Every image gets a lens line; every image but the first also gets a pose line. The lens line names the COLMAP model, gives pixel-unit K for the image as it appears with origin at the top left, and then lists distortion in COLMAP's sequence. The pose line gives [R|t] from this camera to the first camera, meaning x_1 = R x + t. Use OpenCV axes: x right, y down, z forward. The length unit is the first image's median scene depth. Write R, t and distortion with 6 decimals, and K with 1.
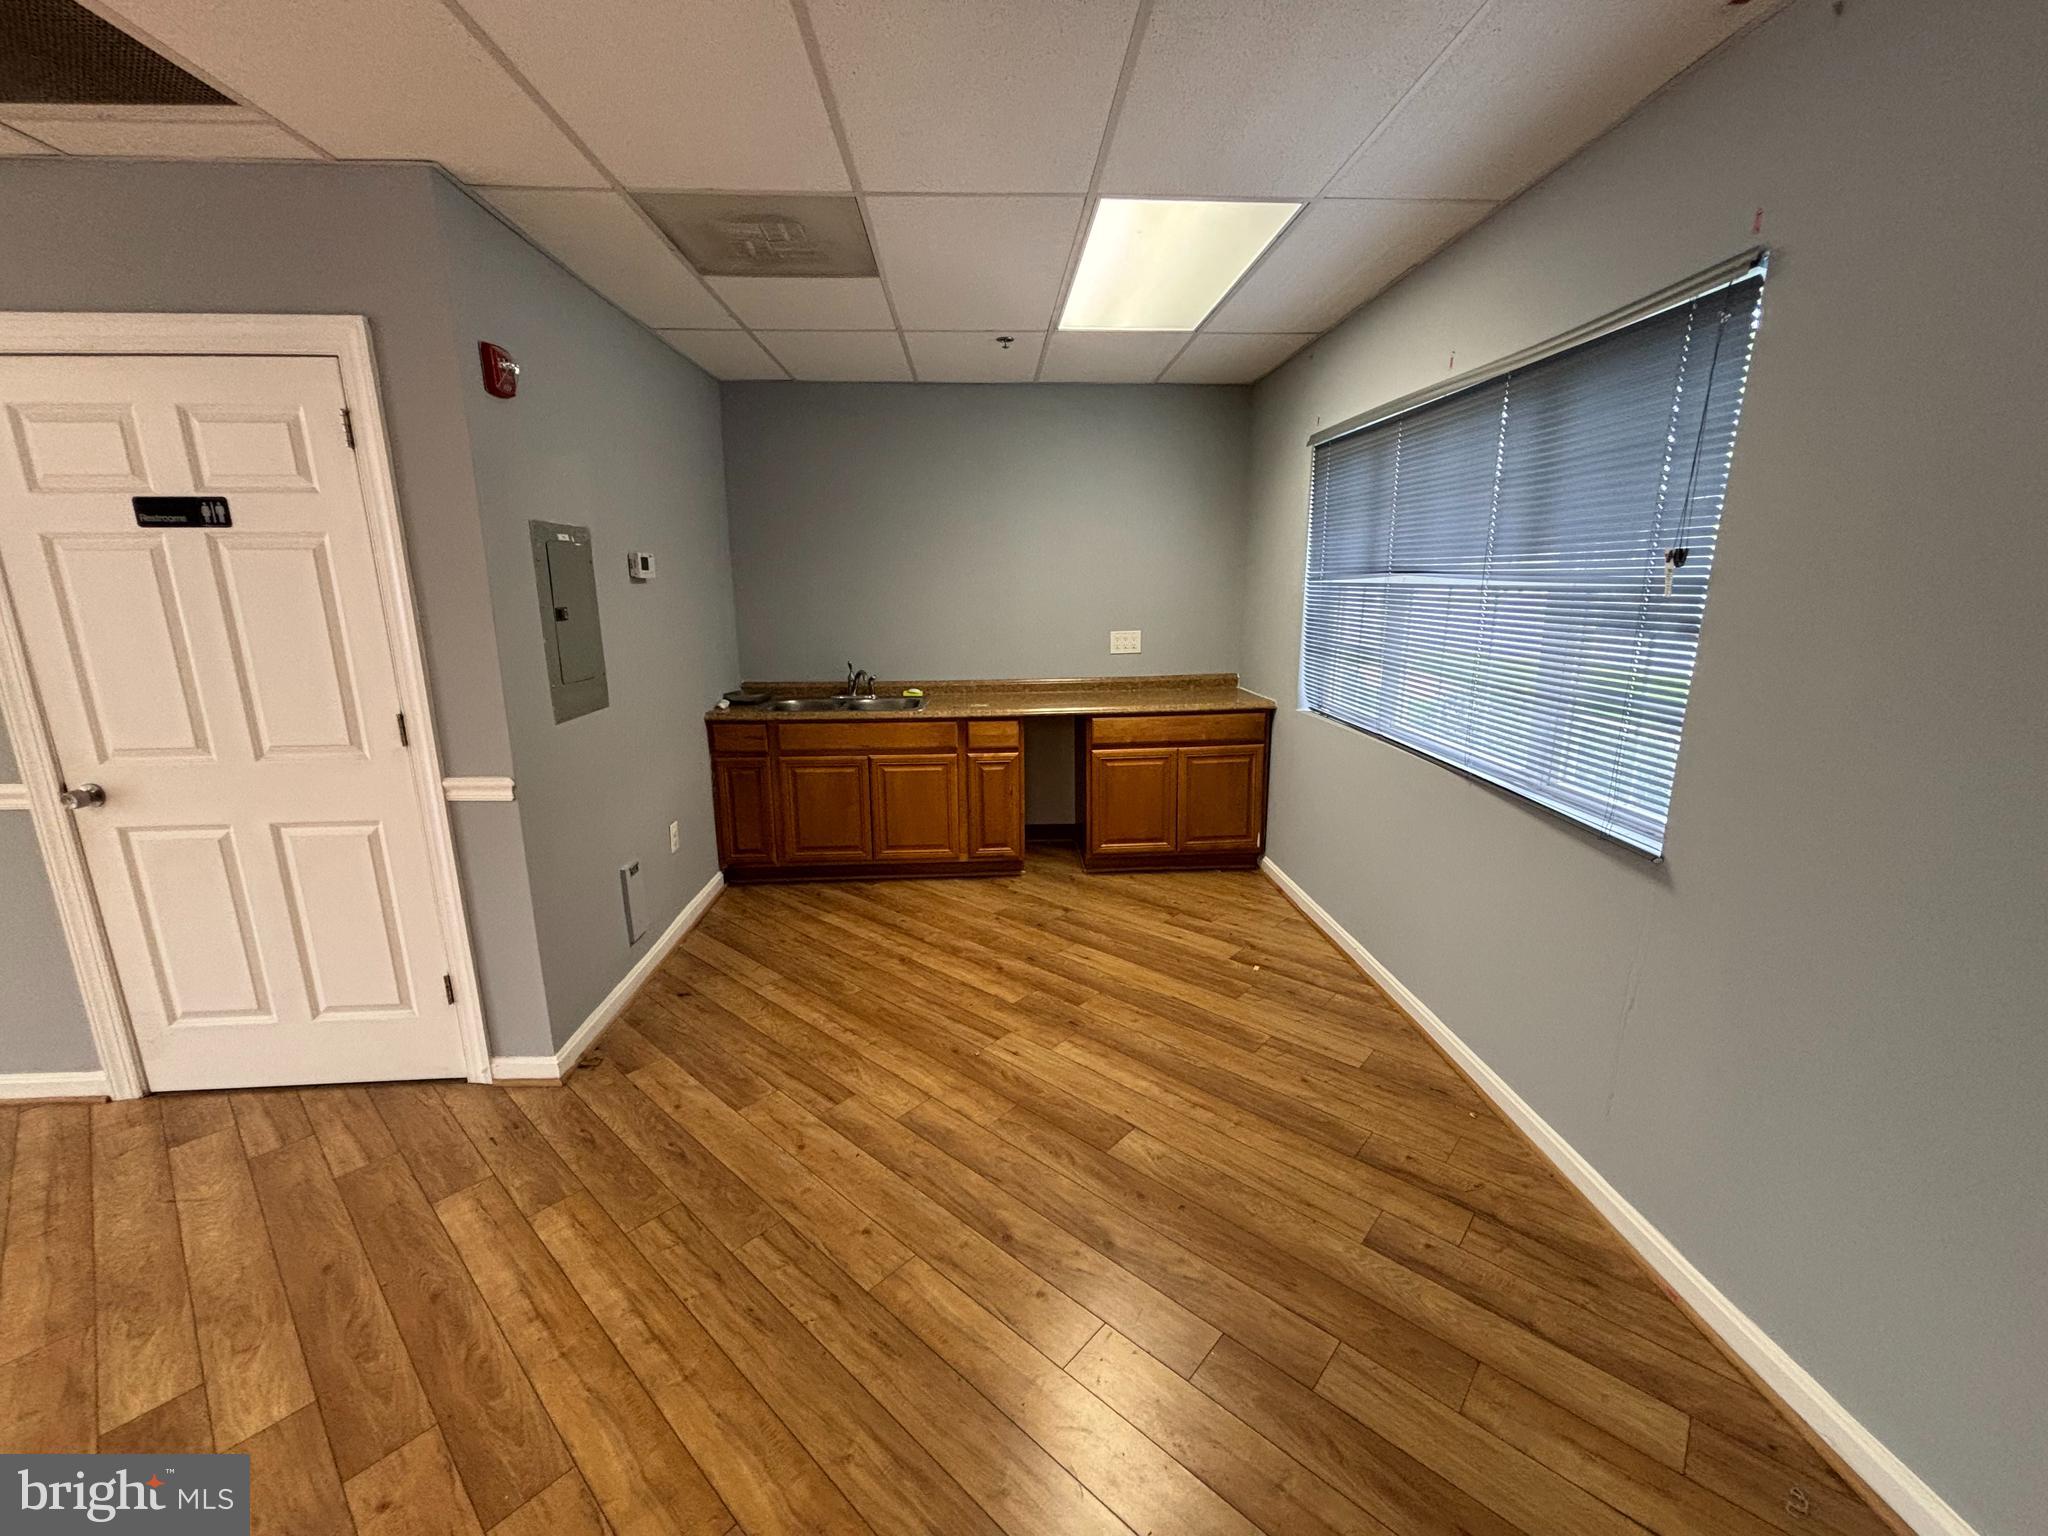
lens RADIAL K [[819.0, 0, 1022.0], [0, 819.0, 768.7], [0, 0, 1]] dist [0.002849, -0.000682]
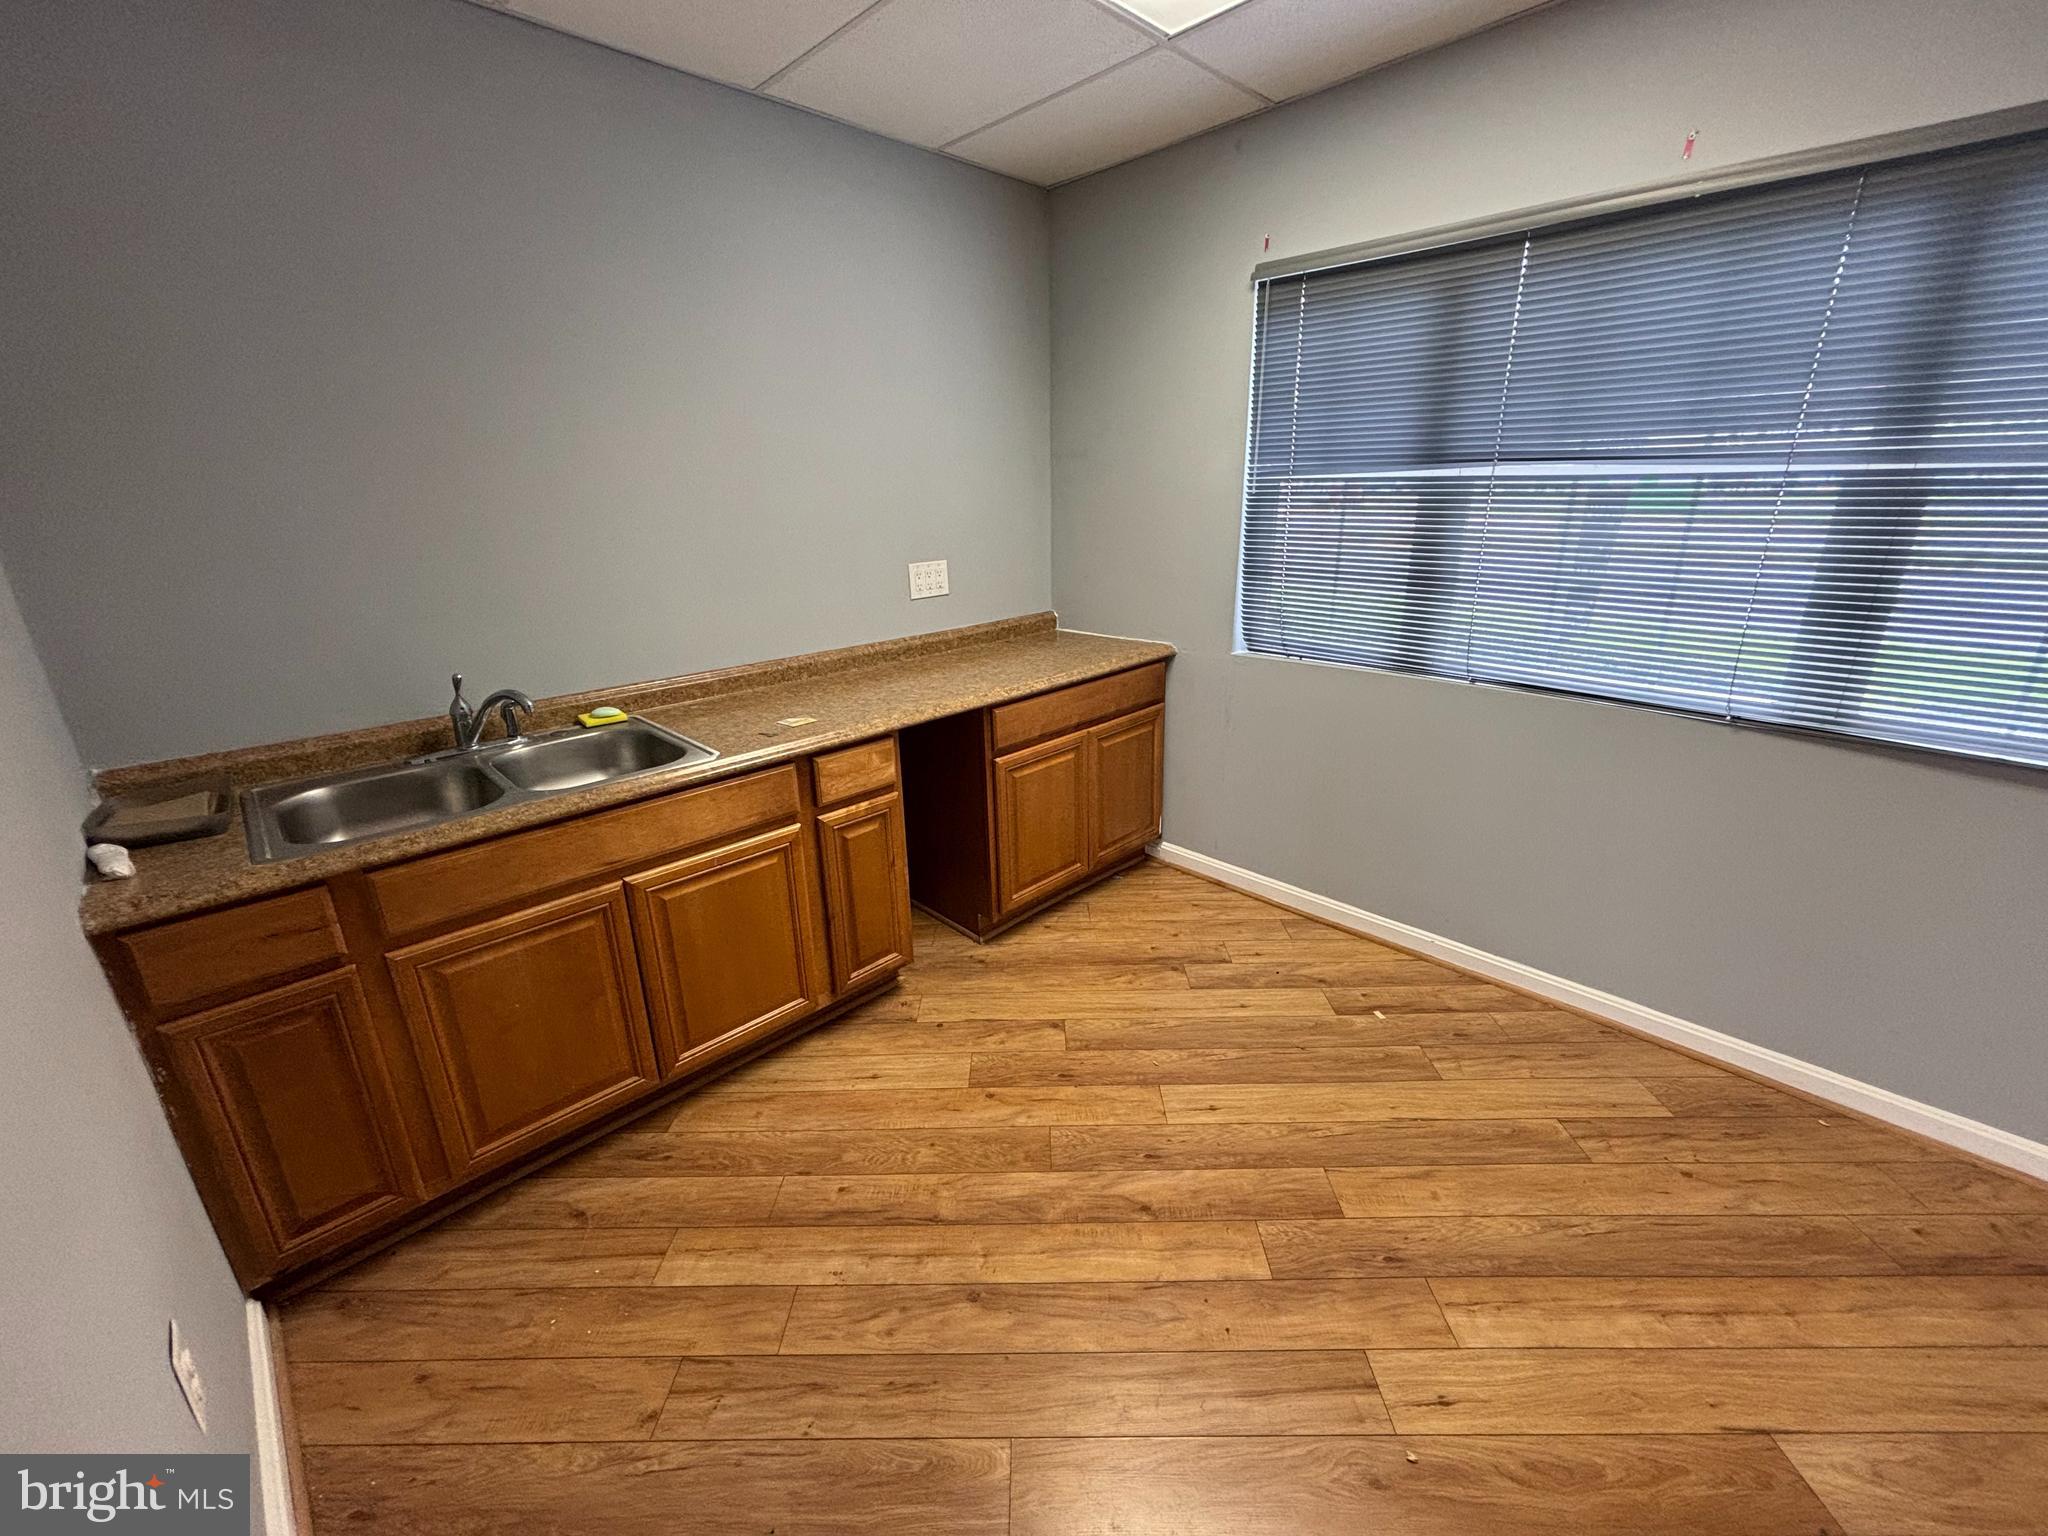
lens RADIAL K [[819.0, 0, 1022.0], [0, 819.0, 768.7], [0, 0, 1]] dist [0.002849, -0.000682]
pose [[0.745317, -0.220700, 0.629122, -0.307167], [0.158168, 0.975213, 0.154732, -0.115127], [-0.647677, -0.015818, 0.761751, 0.539544]]
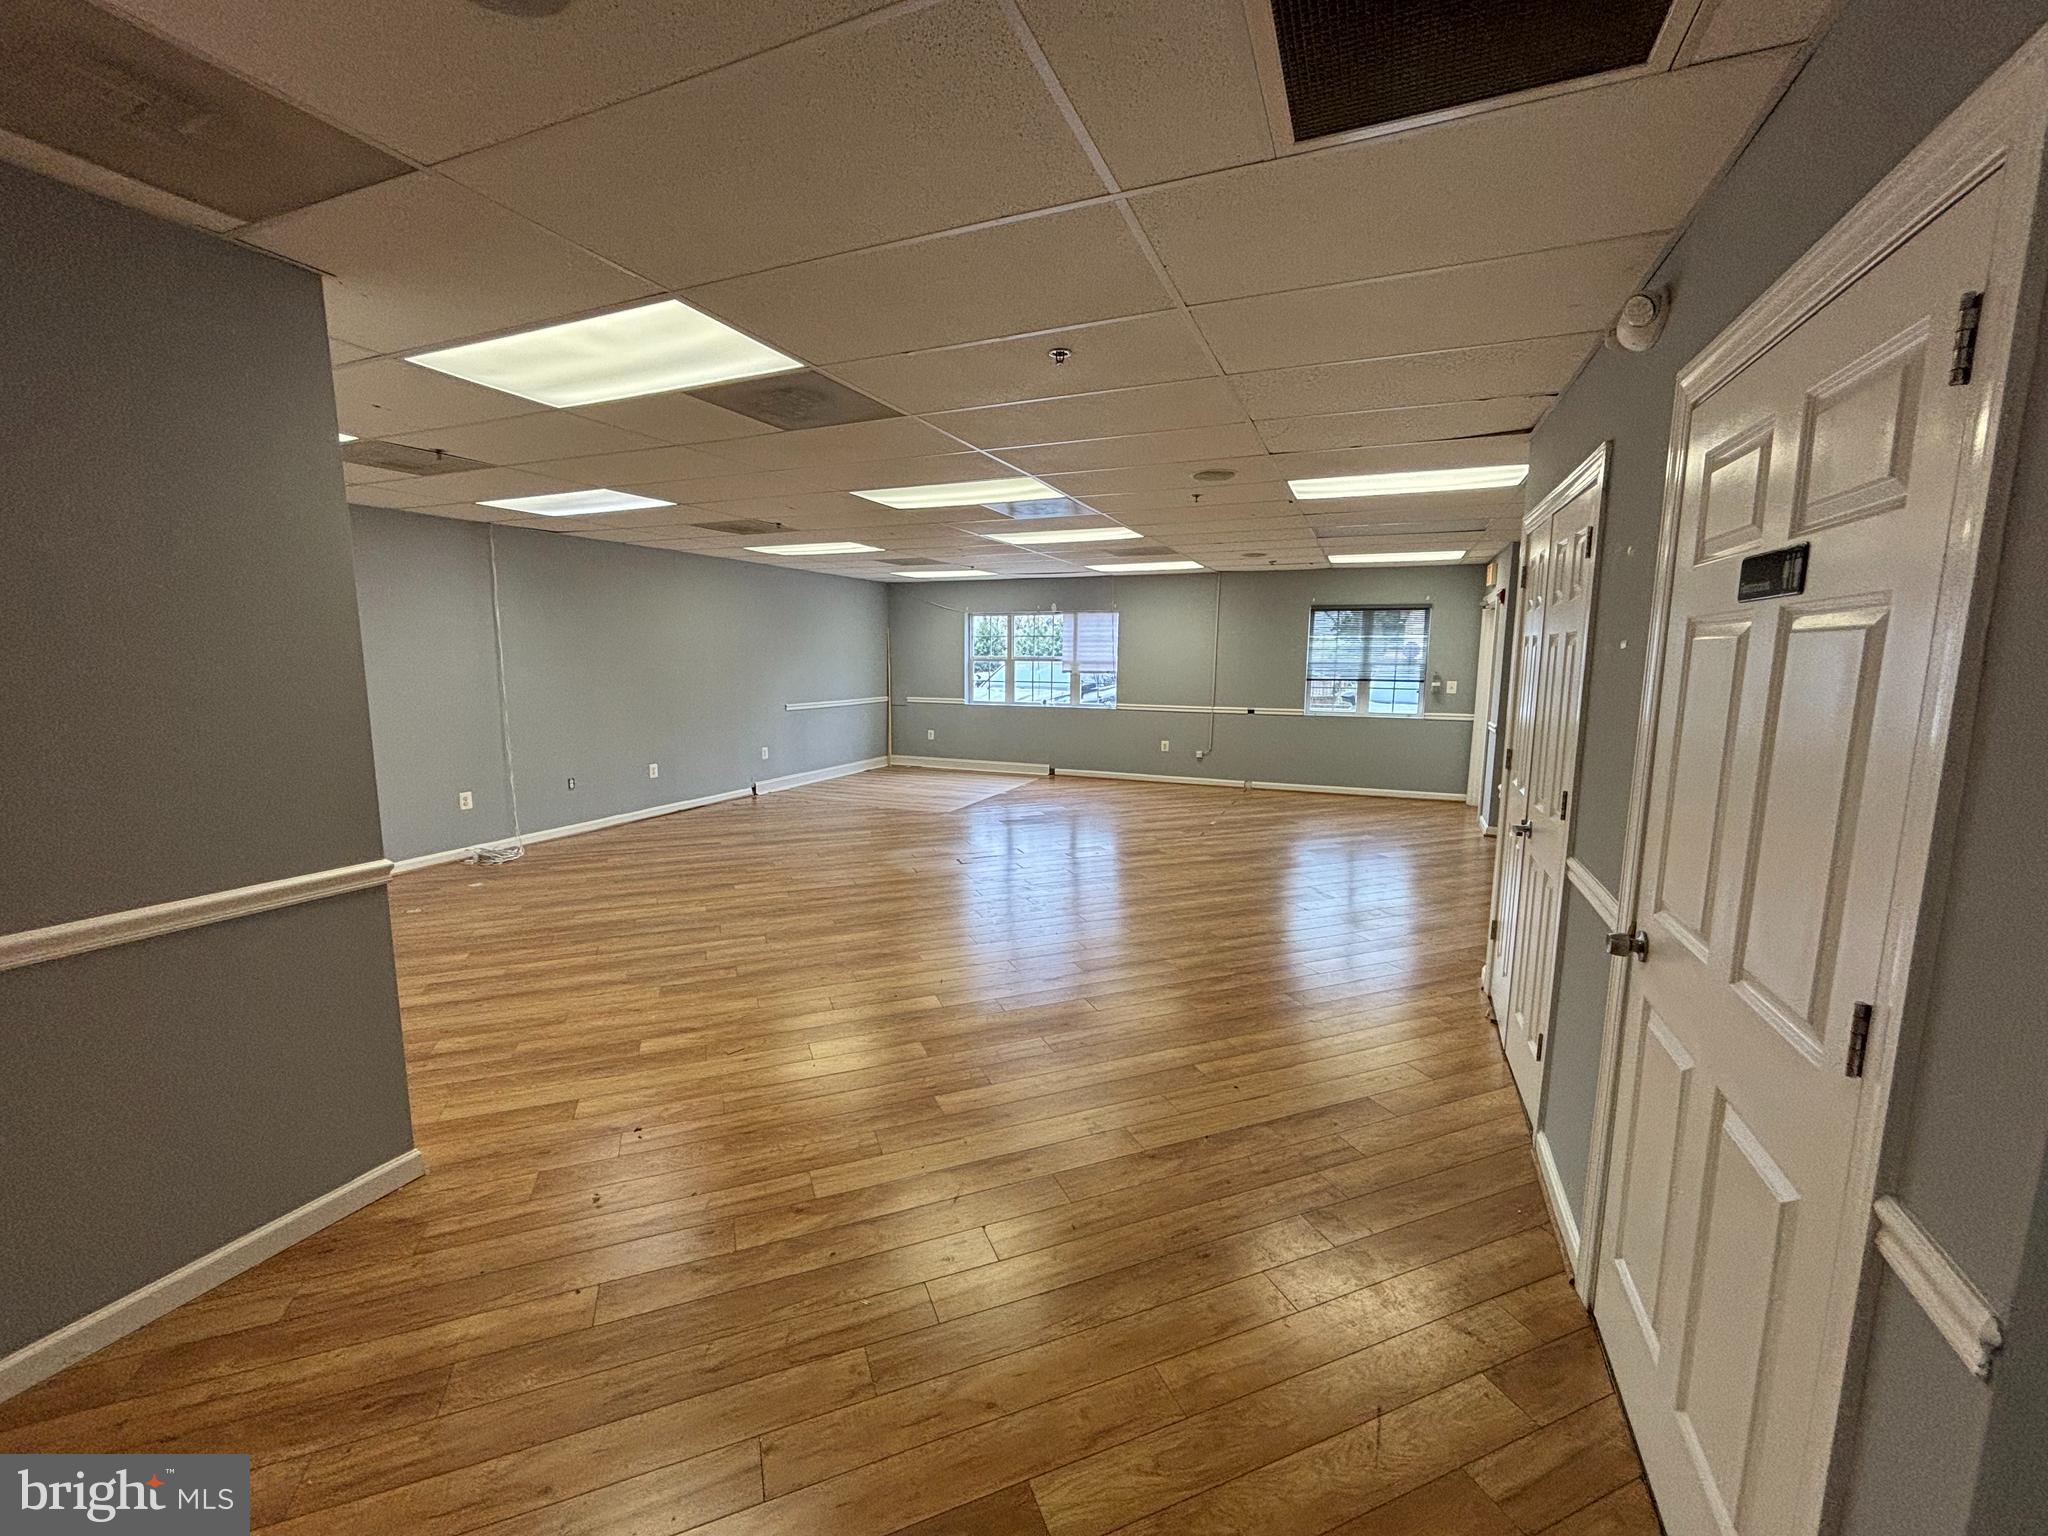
lens RADIAL K [[819.0, 0, 1022.0], [0, 819.0, 768.7], [0, 0, 1]] dist [0.002849, -0.000682]
pose [[-0.442408, 0.129126, -0.887469, -0.118196], [-0.204746, 0.948903, 0.240131, -0.115603], [0.873129, 0.287941, -0.393364, 0.442682]]
